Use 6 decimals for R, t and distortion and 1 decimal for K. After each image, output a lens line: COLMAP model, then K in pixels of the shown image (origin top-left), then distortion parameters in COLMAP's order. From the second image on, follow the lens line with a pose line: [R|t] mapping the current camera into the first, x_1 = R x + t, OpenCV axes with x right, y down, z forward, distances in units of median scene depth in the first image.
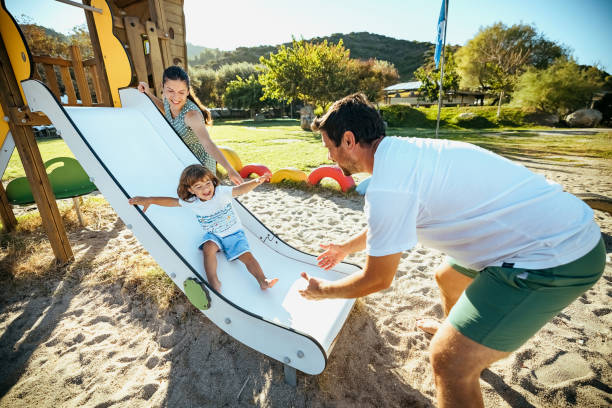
lens RADIAL K [[262.3, 0, 305.3], [0, 262.3, 199.3], [0, 0, 1]] dist [-0.035769, 0.011166]
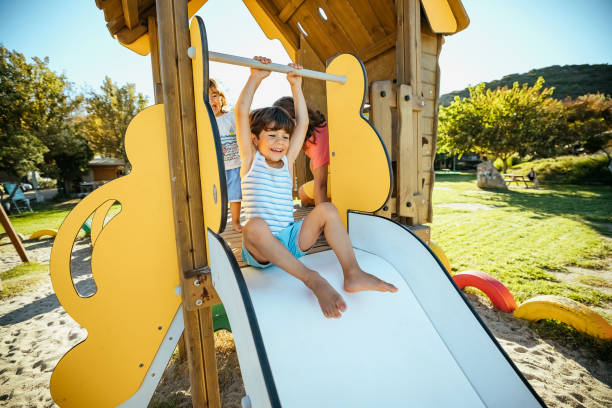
lens RADIAL K [[262.3, 0, 304.9], [0, 262.3, 198.5], [0, 0, 1]] dist [-0.035769, 0.011166]
pose [[0.852885, 0.039049, -0.520637, -0.057436], [-0.137740, 0.978699, -0.152235, -0.039216], [0.503602, 0.201551, 0.840096, 0.054479]]
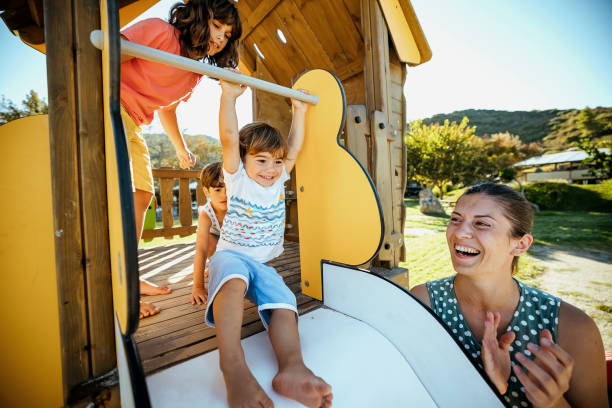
lens RADIAL K [[262.3, 0, 303.5], [0, 262.3, 199.0], [0, 0, 1]] dist [-0.035769, 0.011166]
pose [[0.930739, -0.012178, -0.365480, -0.065802], [-0.092305, 0.959258, -0.267027, -0.044707], [0.353842, 0.282268, 0.891695, 0.063810]]
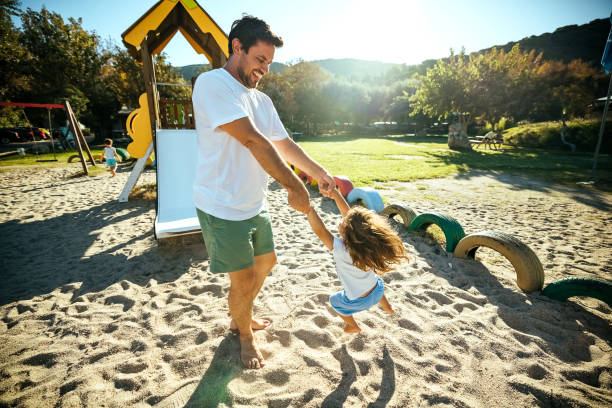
lens RADIAL K [[262.3, 0, 300.0], [0, 262.3, 197.4], [0, 0, 1]] dist [-0.035769, 0.011166]
pose [[0.800390, 0.166257, -0.575964, 0.136289], [-0.197019, 0.980356, 0.009199, -0.001360], [0.566179, 0.106113, 0.817423, -0.016601]]
